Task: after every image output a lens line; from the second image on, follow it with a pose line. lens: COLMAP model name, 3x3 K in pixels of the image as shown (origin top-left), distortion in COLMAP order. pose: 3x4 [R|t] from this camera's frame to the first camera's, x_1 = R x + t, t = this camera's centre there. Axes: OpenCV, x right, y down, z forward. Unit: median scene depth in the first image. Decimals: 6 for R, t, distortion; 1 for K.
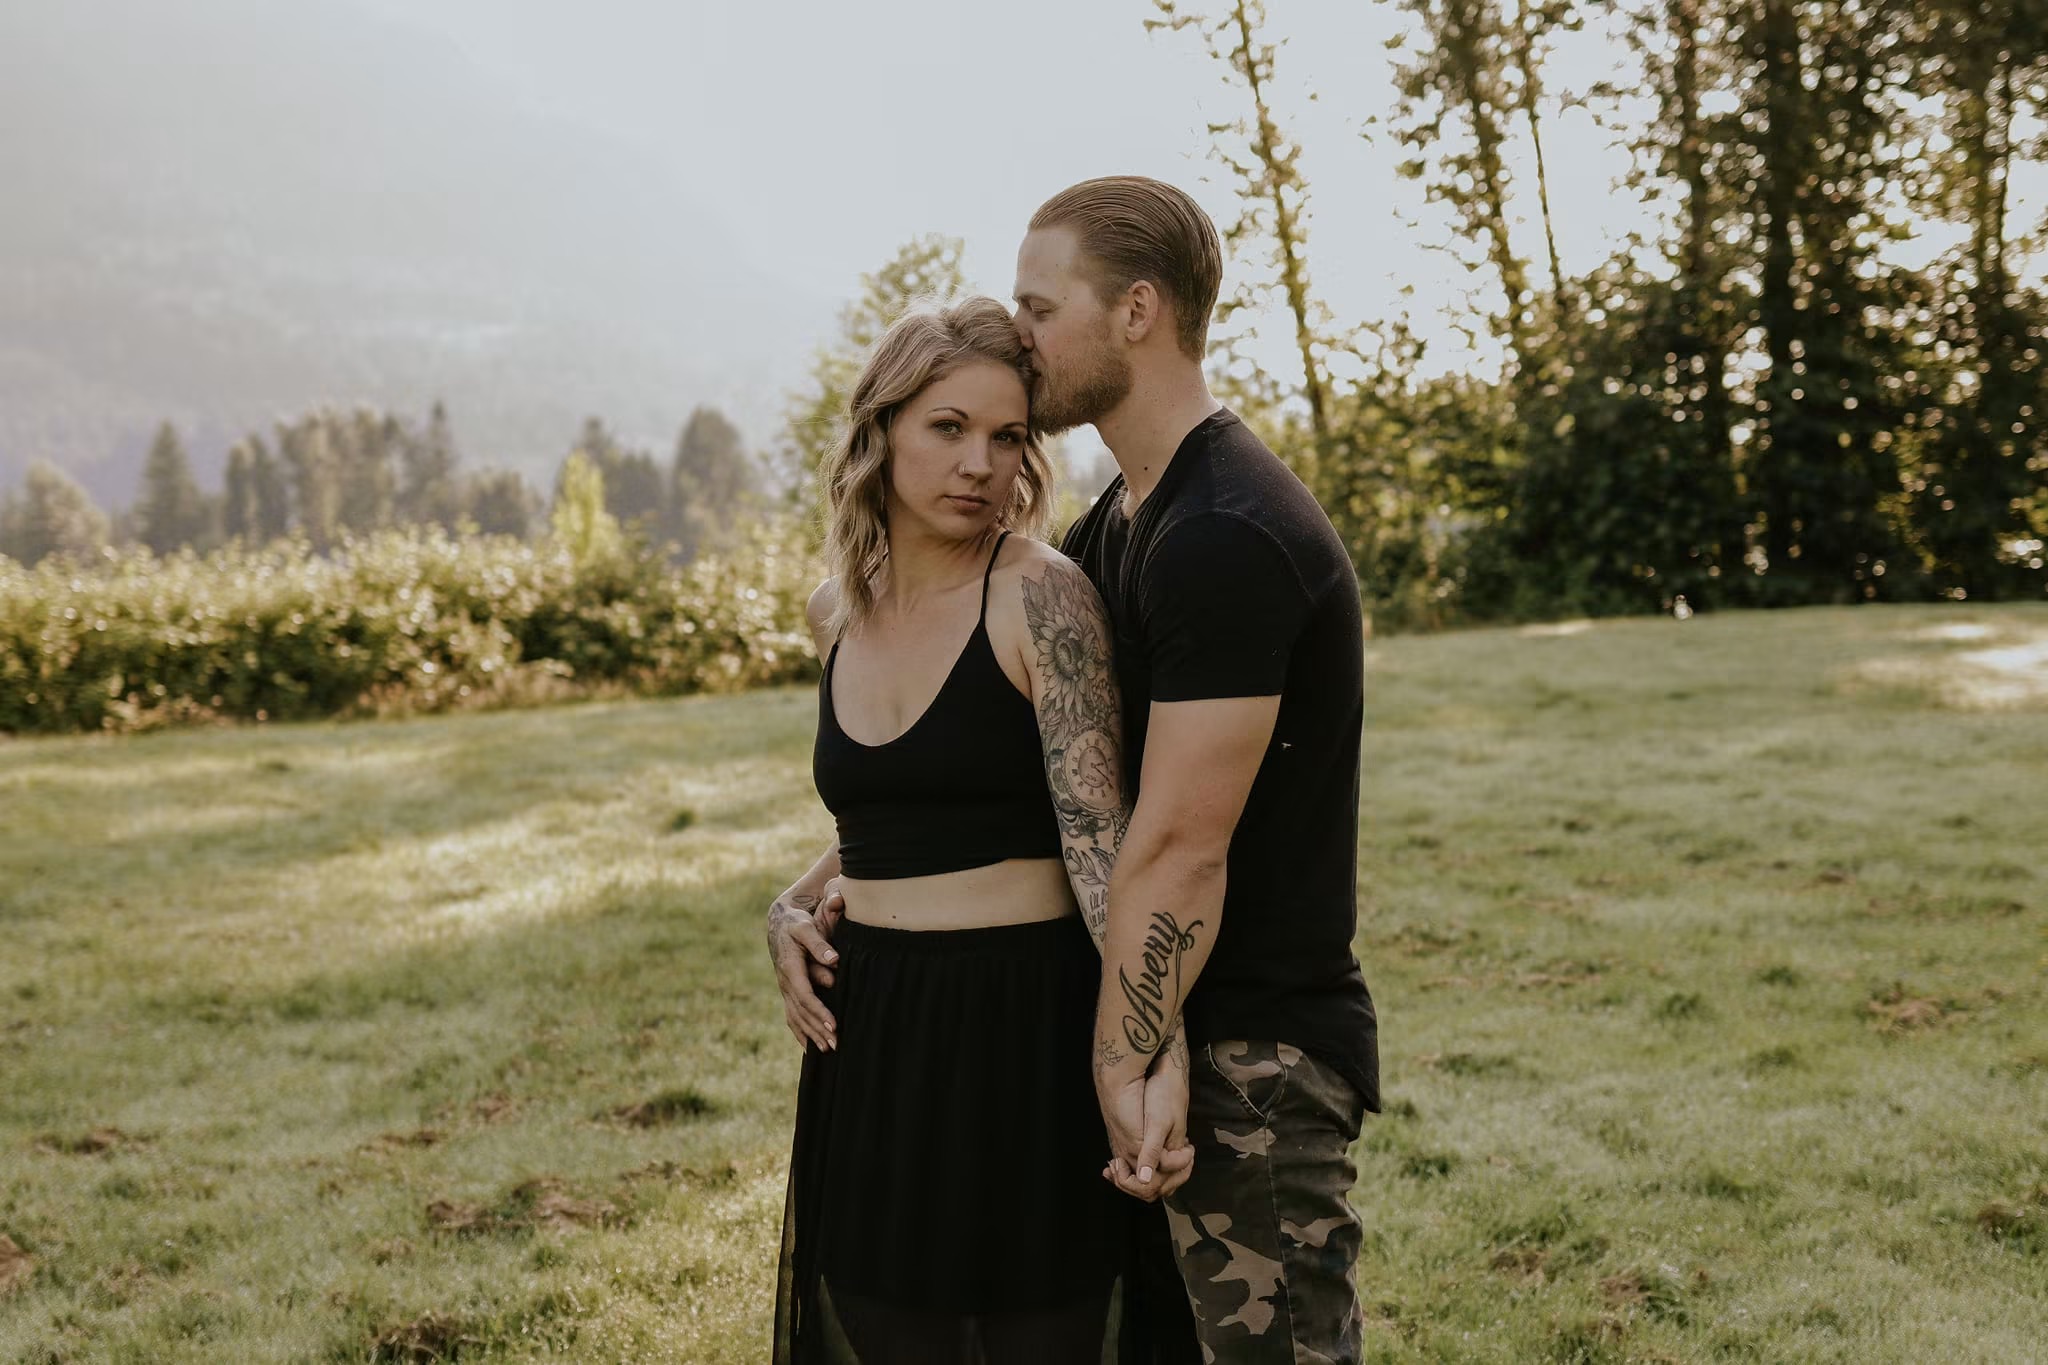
lens RADIAL K [[3097.7, 0, 1014.9], [0, 3097.7, 696.9], [0, 0, 1]] dist [-0.033435, 0.000000]
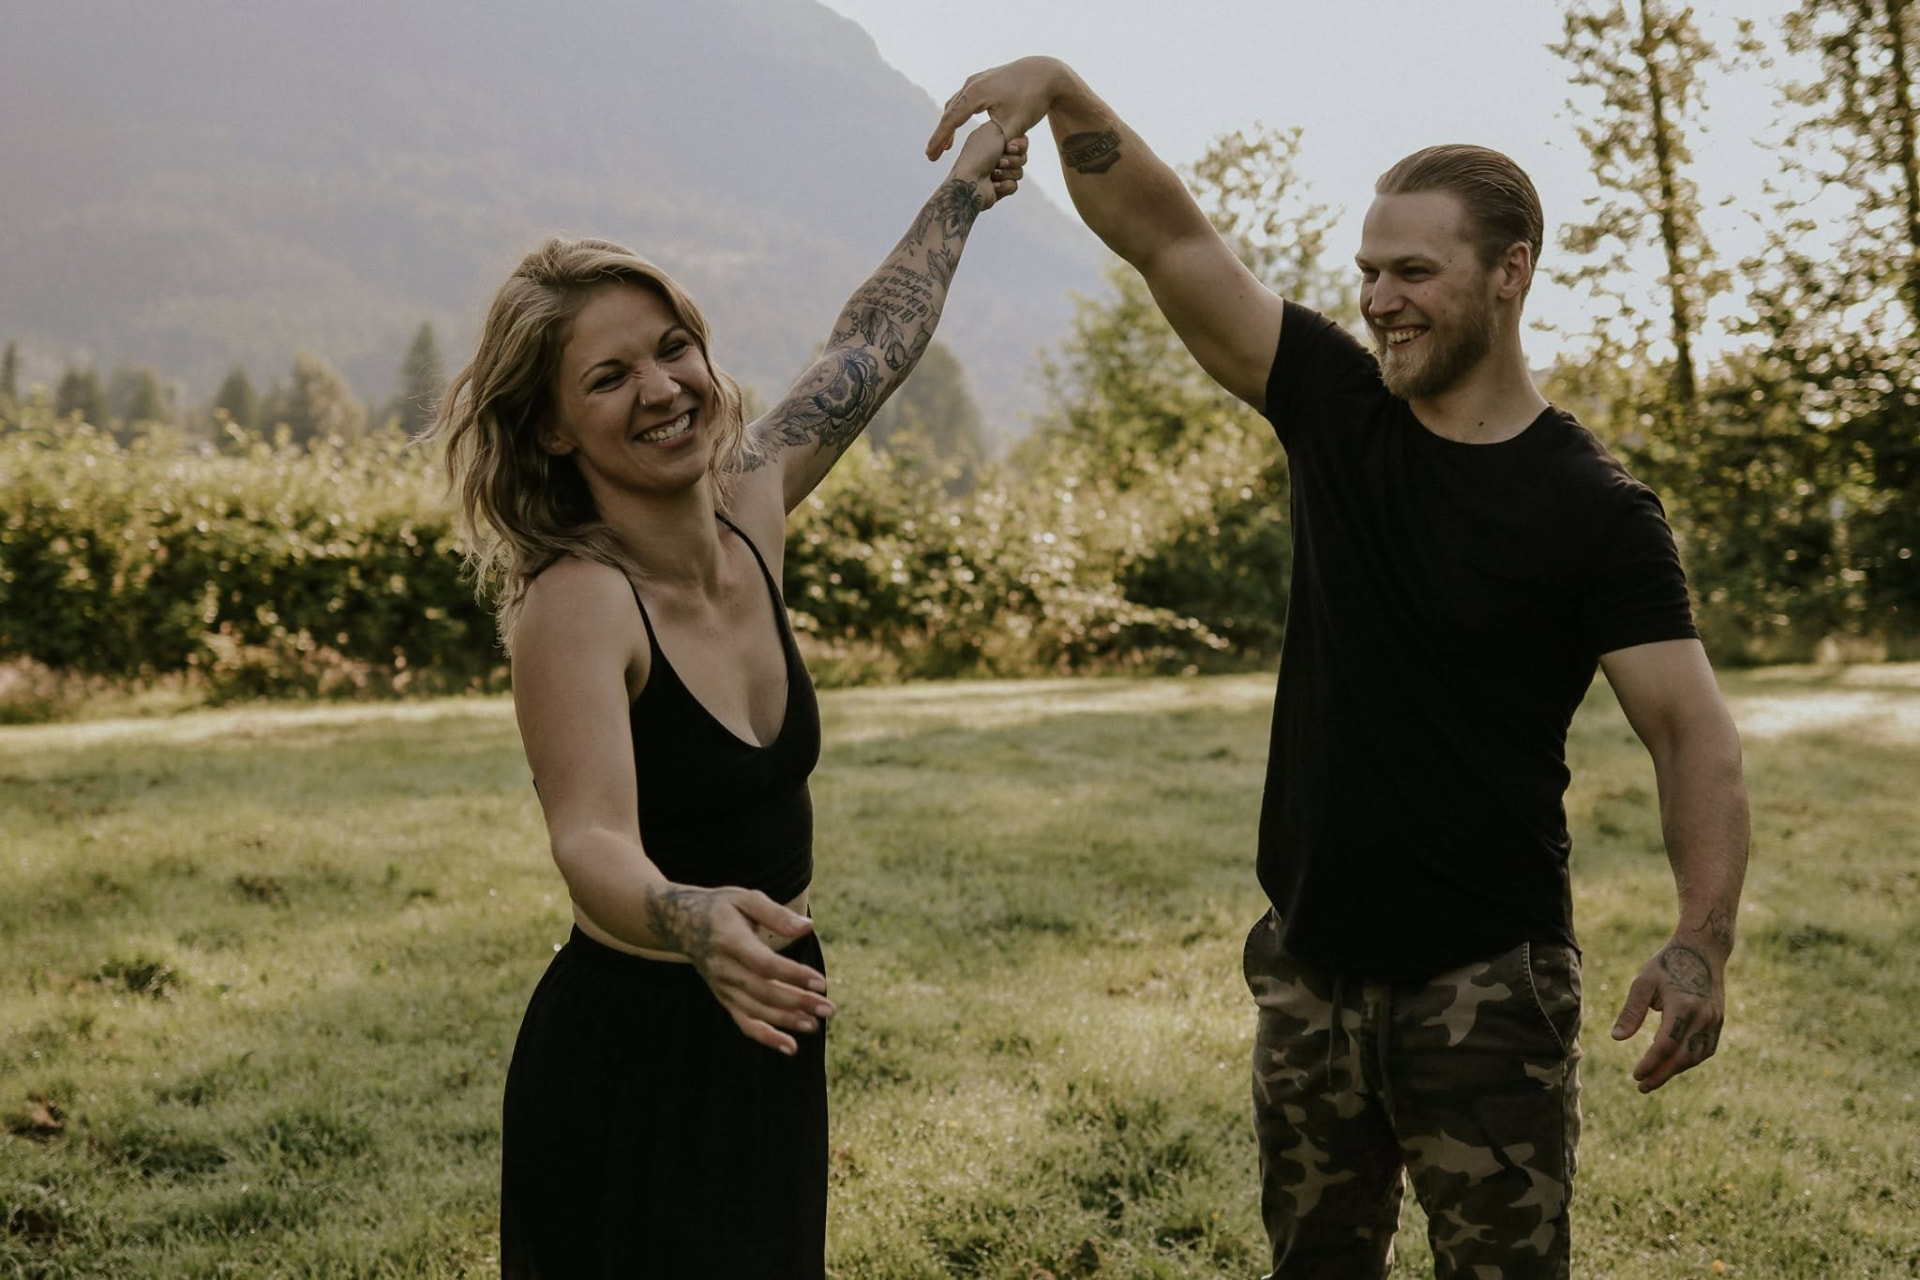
lens RADIAL K [[2904.1, 0, 960.3], [0, 2904.1, 645.8], [0, 0, 1]] dist [-0.033435, 0.000000]
pose [[0.994321, 0.069511, -0.080585, -0.045833], [-0.068910, 0.997571, 0.010224, -0.011887], [0.081100, -0.004613, 0.996695, 0.265991]]
